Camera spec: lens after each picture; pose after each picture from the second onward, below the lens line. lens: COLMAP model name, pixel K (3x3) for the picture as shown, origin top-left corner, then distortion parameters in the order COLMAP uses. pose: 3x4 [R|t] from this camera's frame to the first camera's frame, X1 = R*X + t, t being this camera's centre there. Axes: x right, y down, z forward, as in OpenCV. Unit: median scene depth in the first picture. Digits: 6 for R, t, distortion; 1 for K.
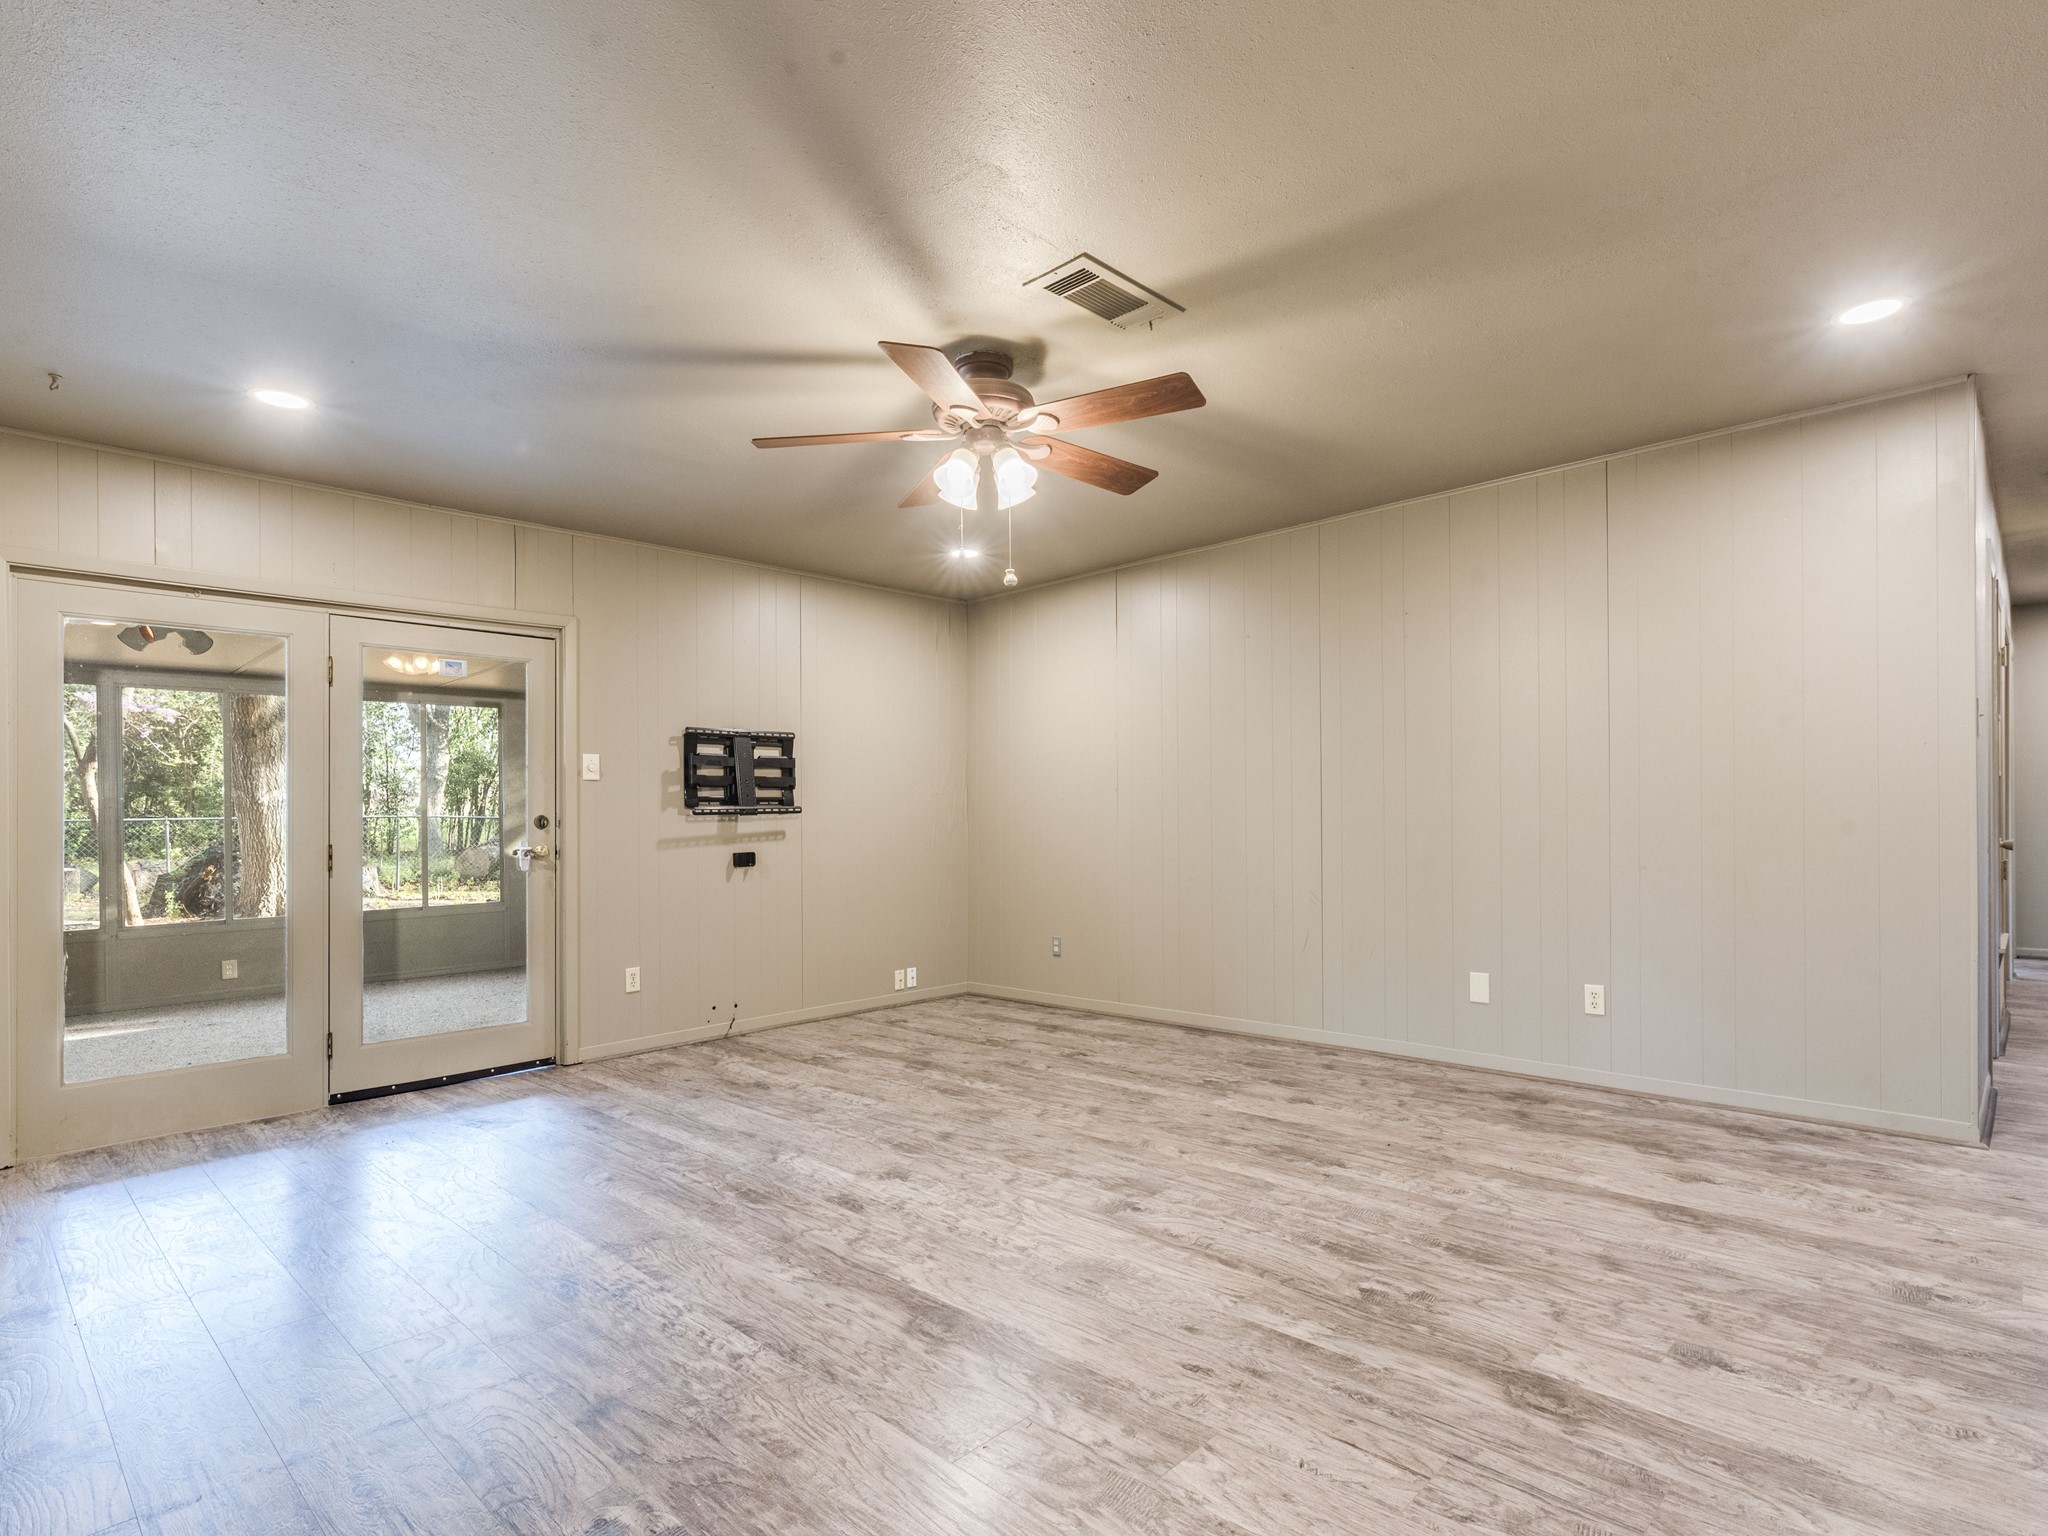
lens RADIAL K [[1055.3, 0, 1024.0], [0, 1055.3, 768.0], [0, 0, 1]] dist [0.000710, 0.000582]
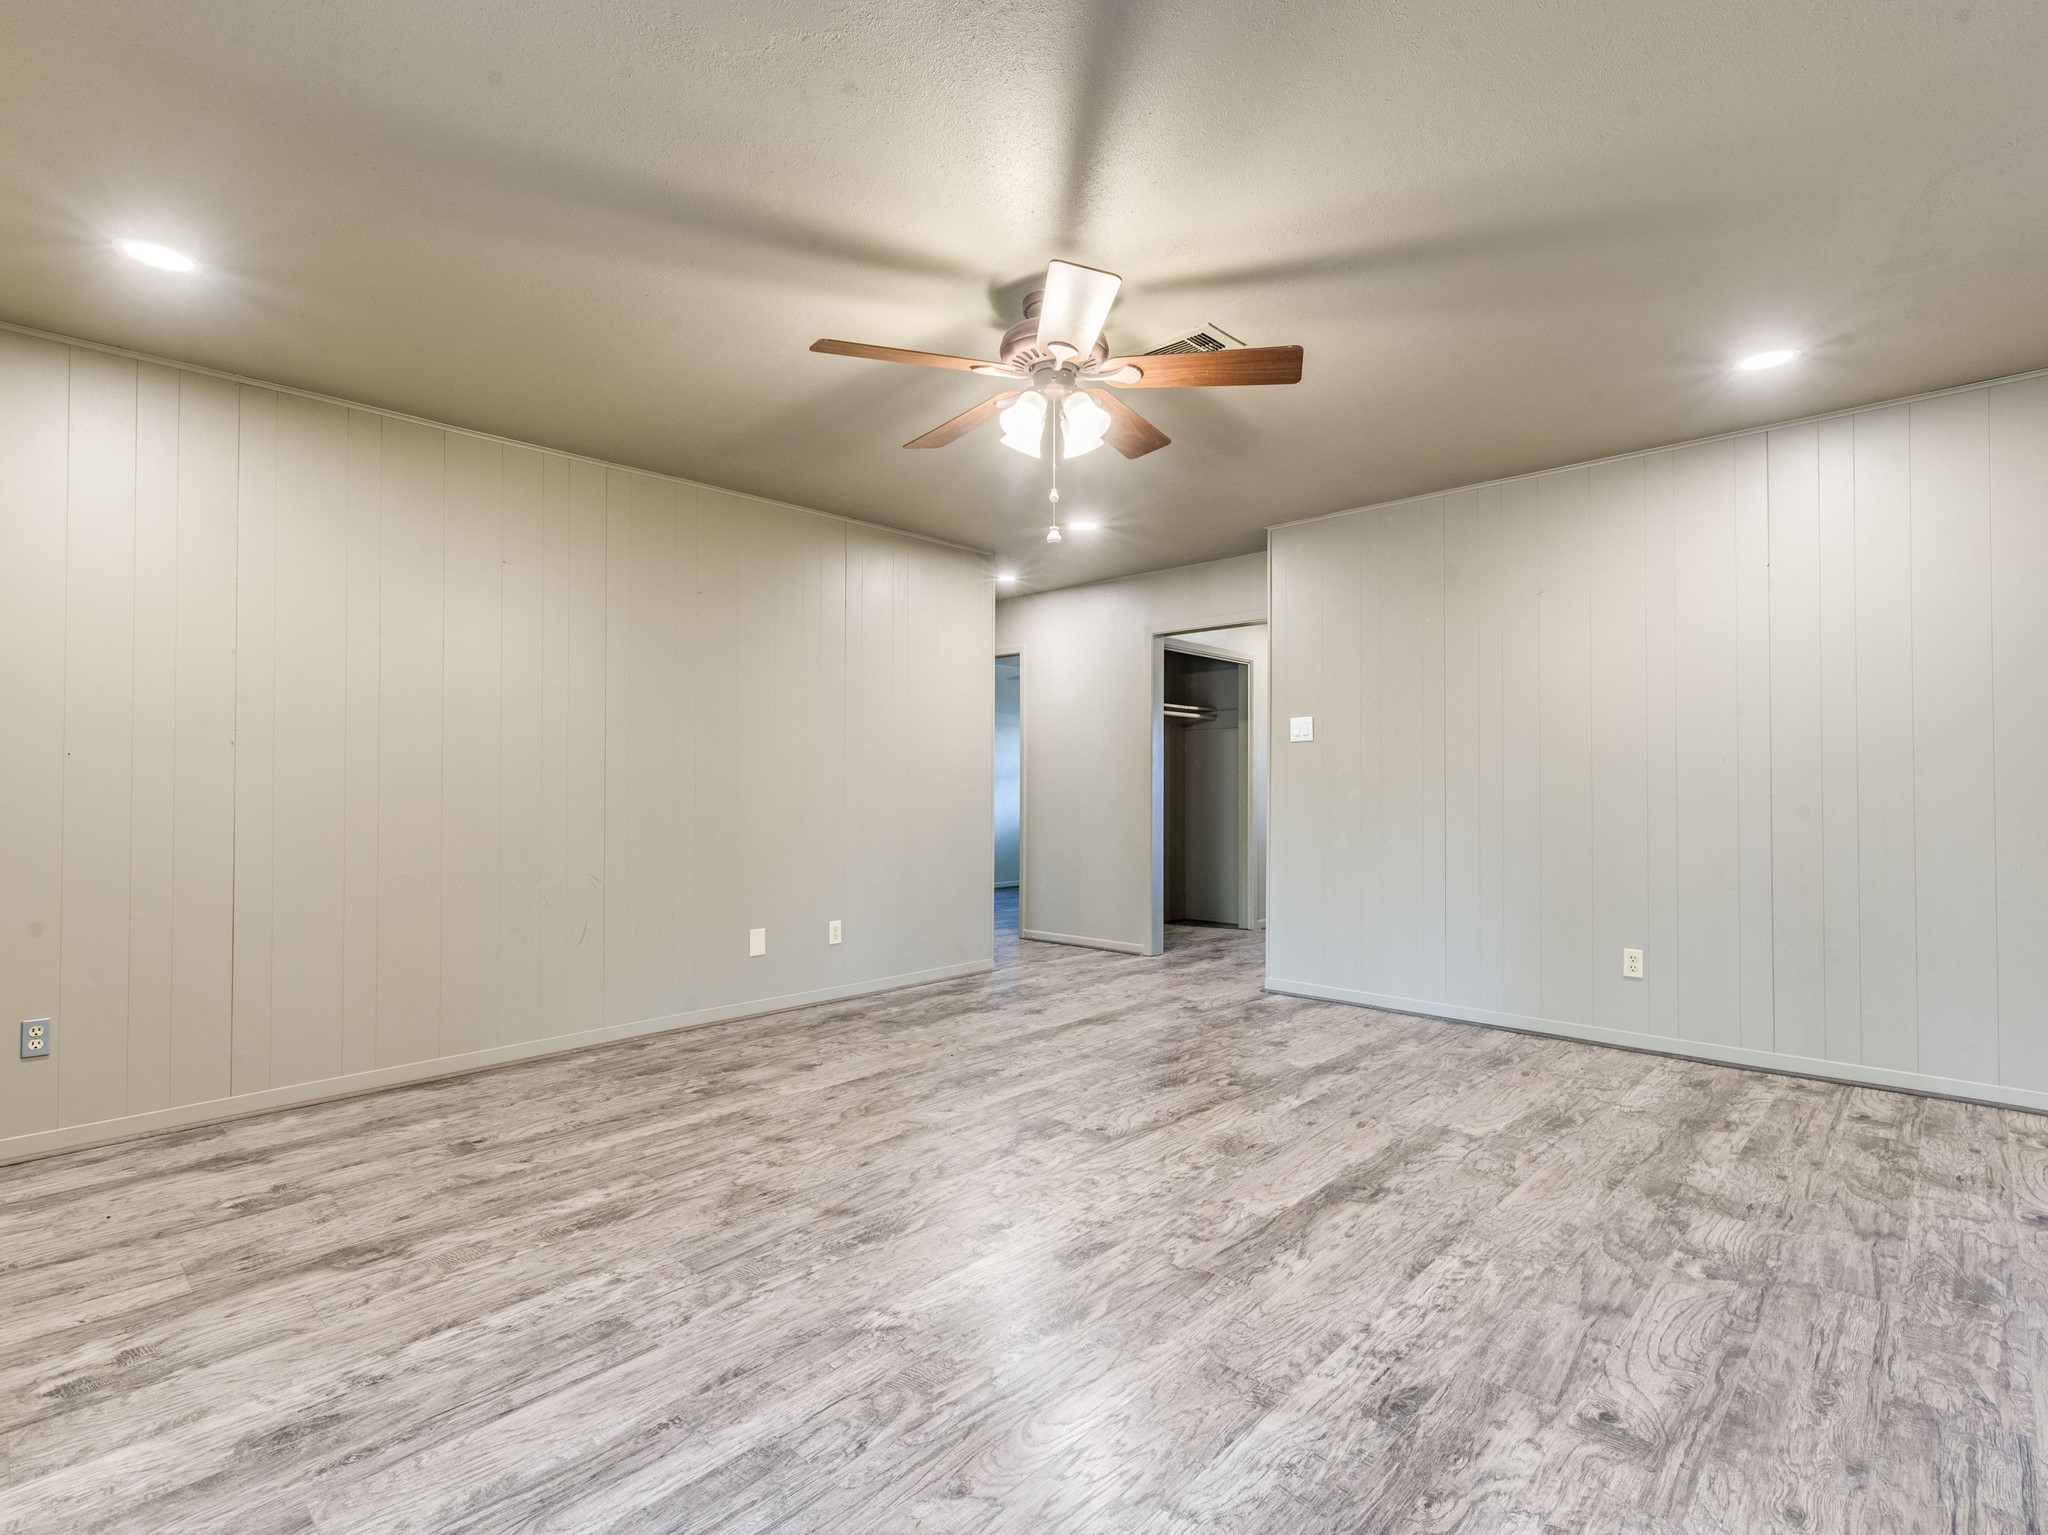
lens RADIAL K [[1012.1, 0, 1031.3], [0, 1012.1, 778.3], [0, 0, 1]] dist [0.000671, -0.000049]
pose [[-0.020884, 0.022456, 0.999530, -0.726216], [-0.042474, 0.998825, -0.023328, 0.050344], [-0.998879, -0.042941, -0.019906, 0.815439]]
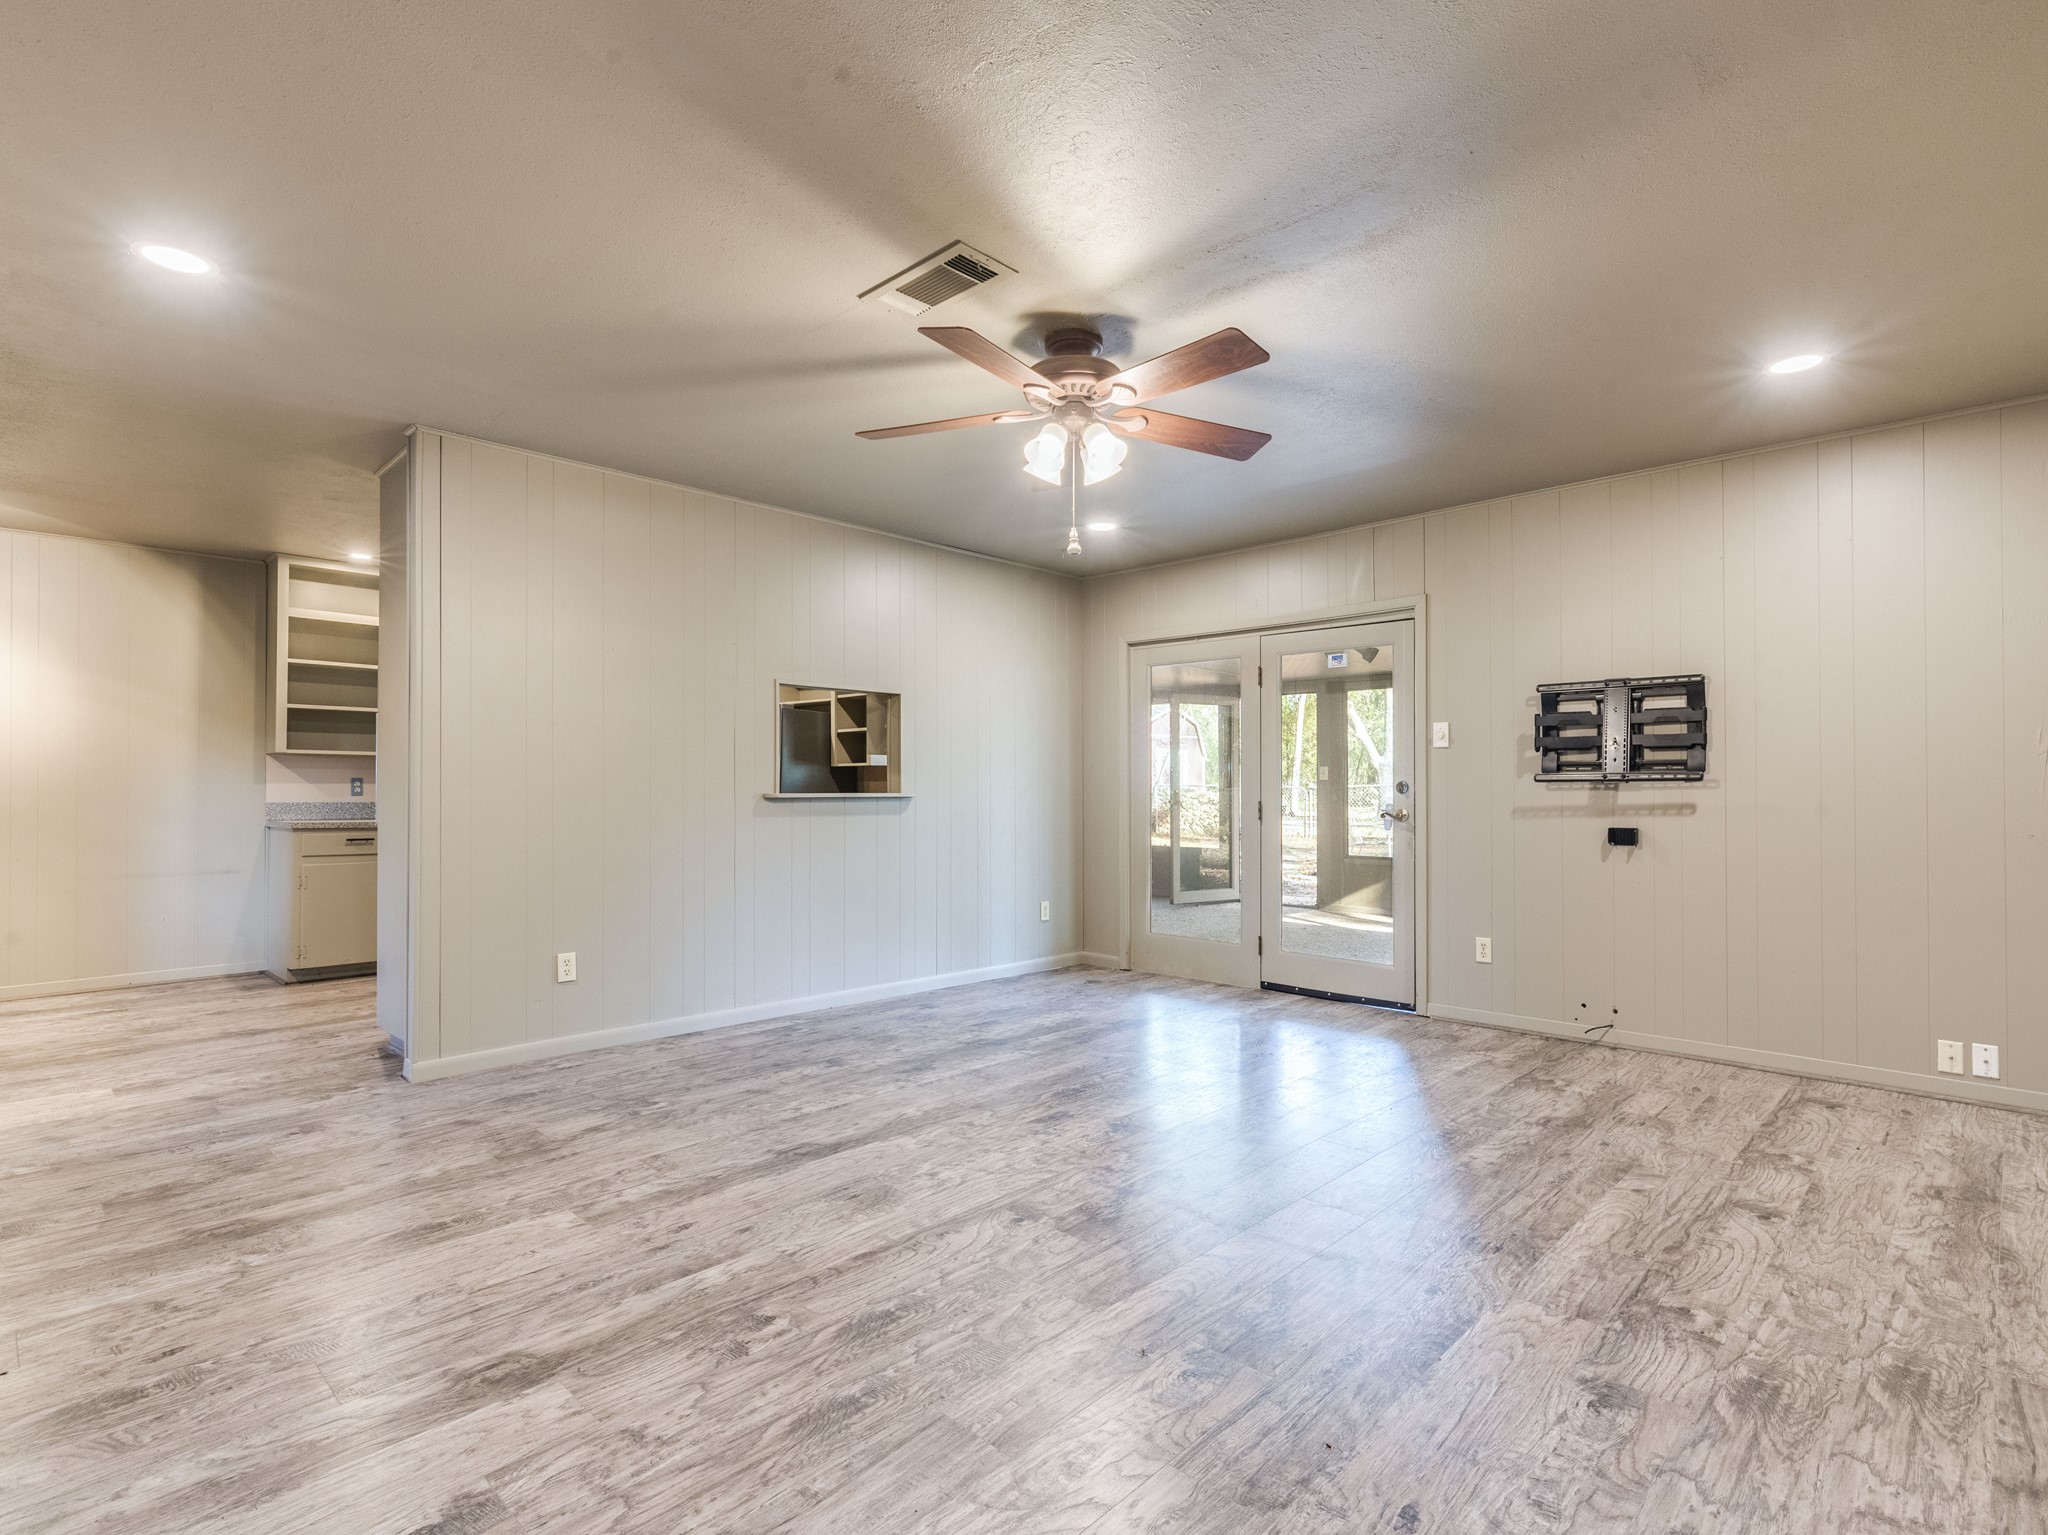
lens RADIAL K [[1006.6, 0, 1029.9], [0, 1006.6, 759.5], [0, 0, 1]] dist [0.002141, 0.000732]
pose [[0.009769, -0.011690, -0.999884, 0.721485], [0.043670, 0.998983, -0.011253, 0.021386], [0.998998, -0.043555, 0.010270, 0.746278]]
